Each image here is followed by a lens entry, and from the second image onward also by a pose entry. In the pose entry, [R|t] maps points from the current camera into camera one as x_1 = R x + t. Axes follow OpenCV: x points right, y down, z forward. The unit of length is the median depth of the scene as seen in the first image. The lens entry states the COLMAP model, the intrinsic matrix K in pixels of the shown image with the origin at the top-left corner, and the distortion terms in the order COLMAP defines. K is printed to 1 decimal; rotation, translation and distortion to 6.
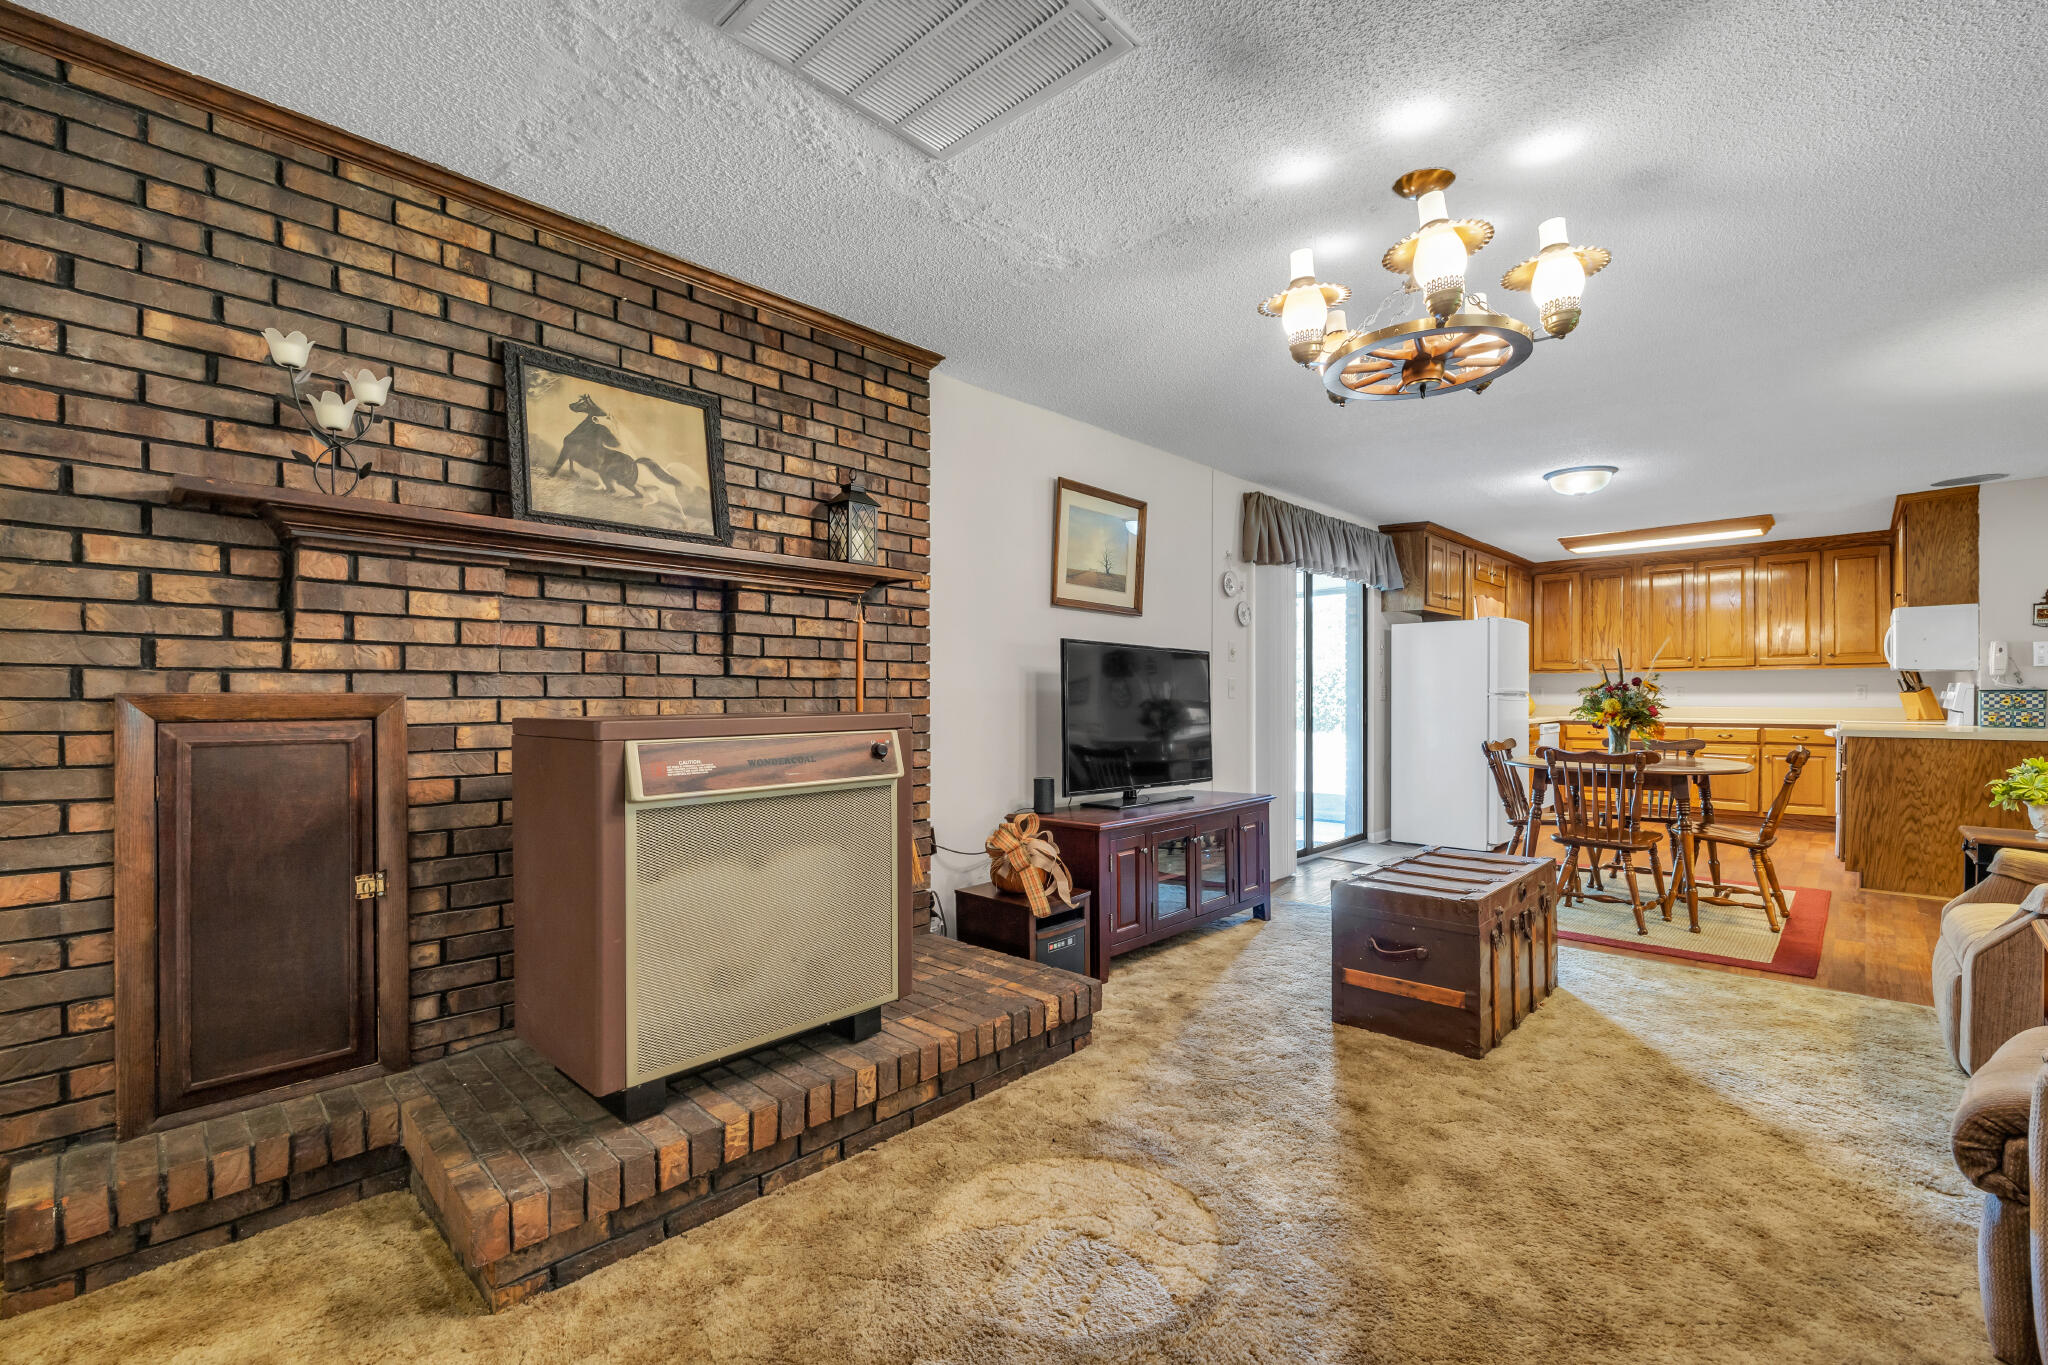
lens RADIAL K [[881.0, 0, 1027.1], [0, 881.0, 704.1], [0, 0, 1]] dist [-0.000123, 0.000259]
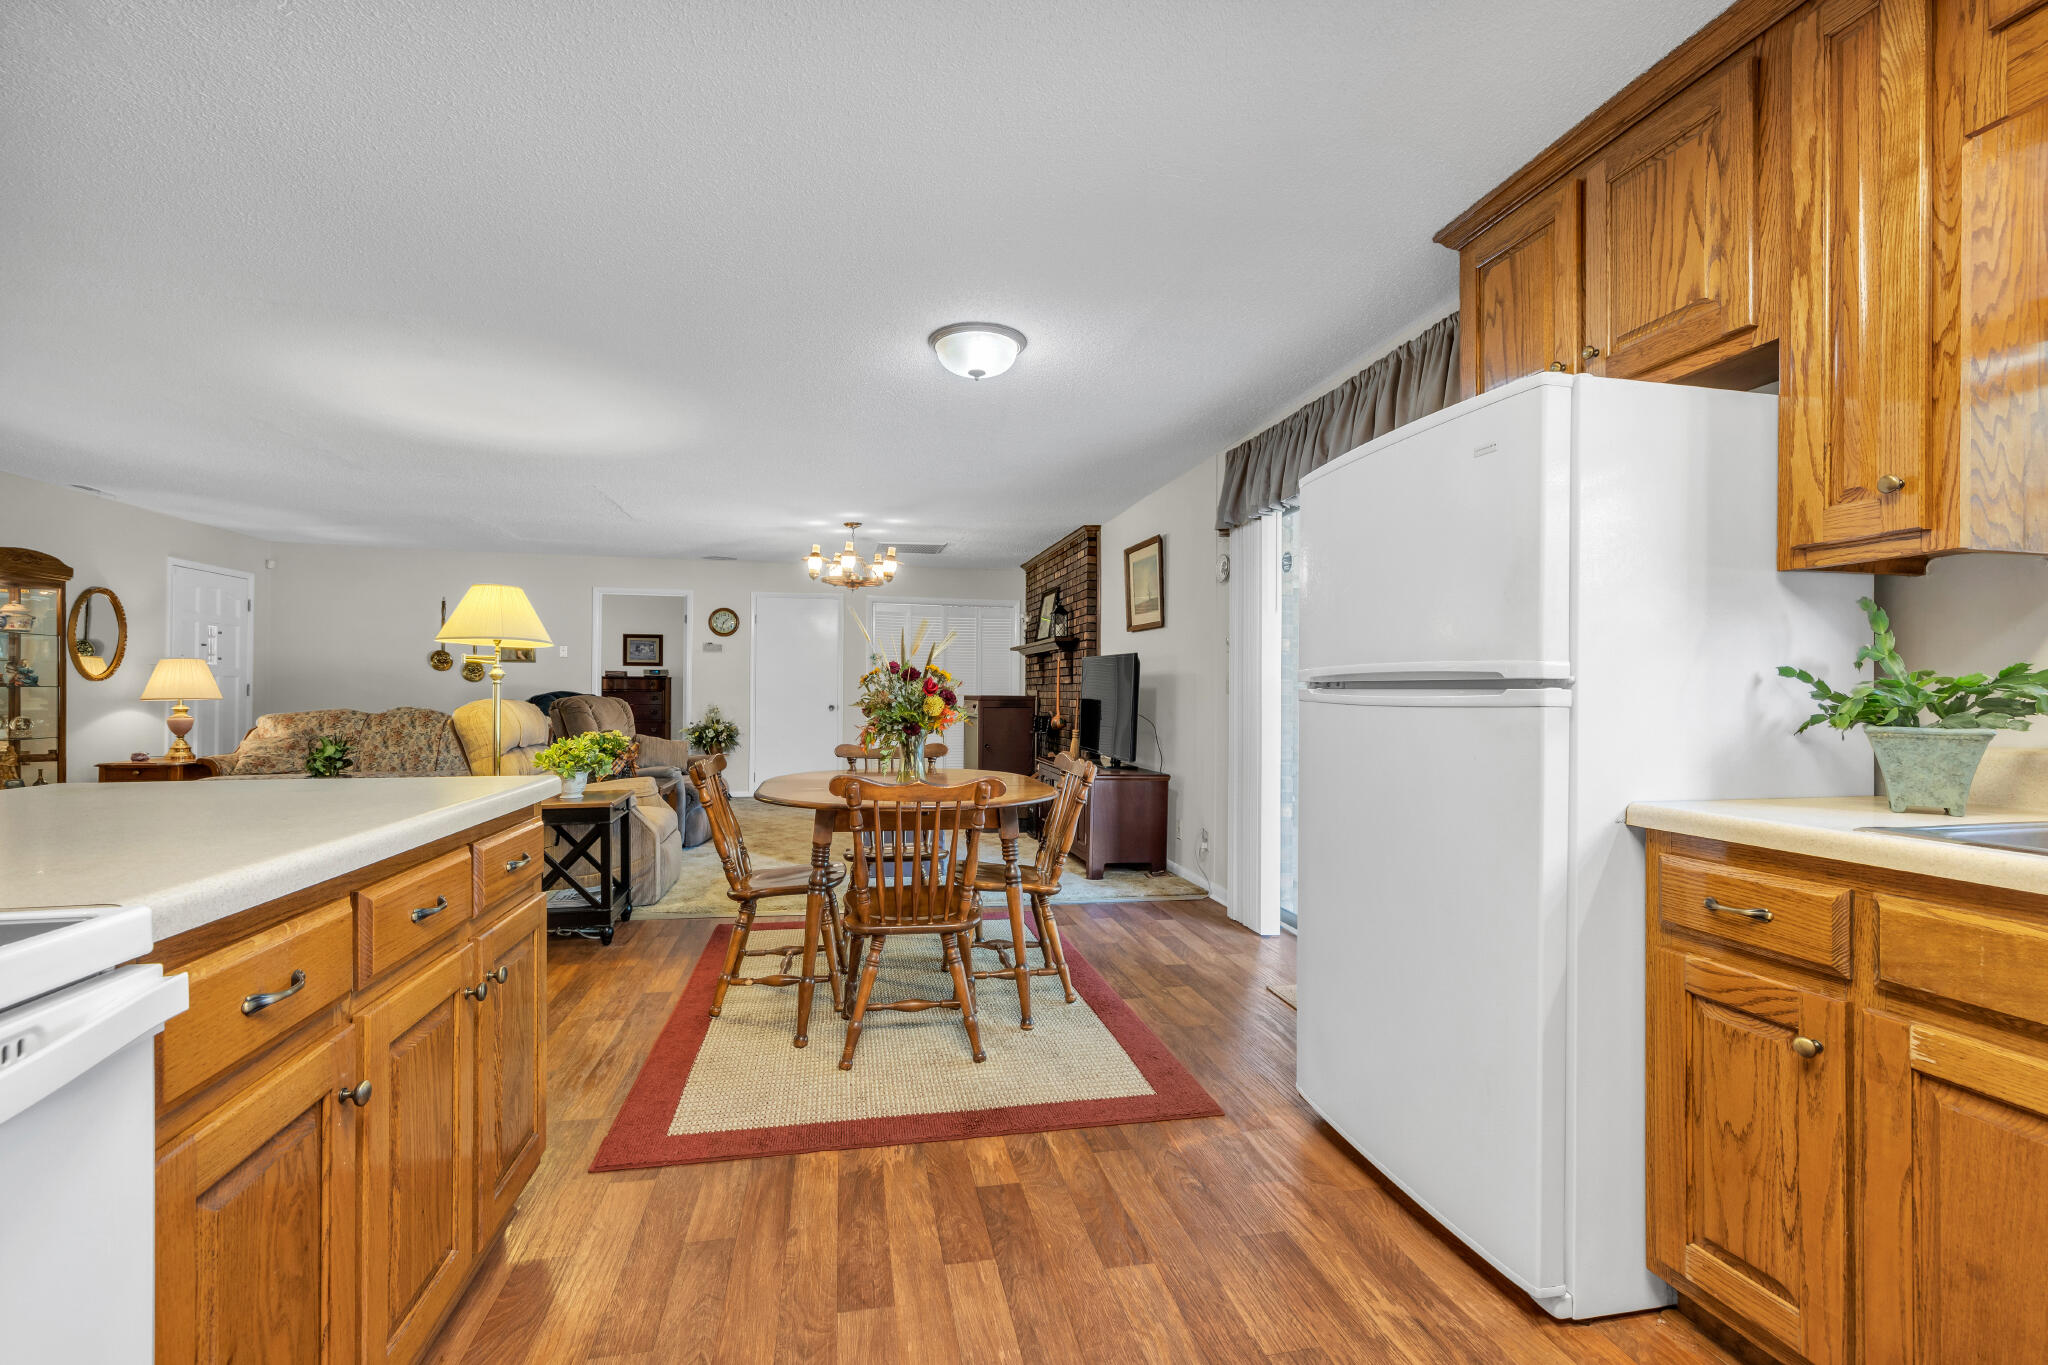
lens RADIAL K [[897.2, 0, 1024.4], [0, 897.2, 688.1], [0, 0, 1]] dist [0.002537, 0.000736]
pose [[-0.569418, -0.005093, -0.822032, 2.023965], [-0.009605, 0.999954, 0.000458, -0.016947], [0.821992, 0.008156, -0.569441, 2.475141]]
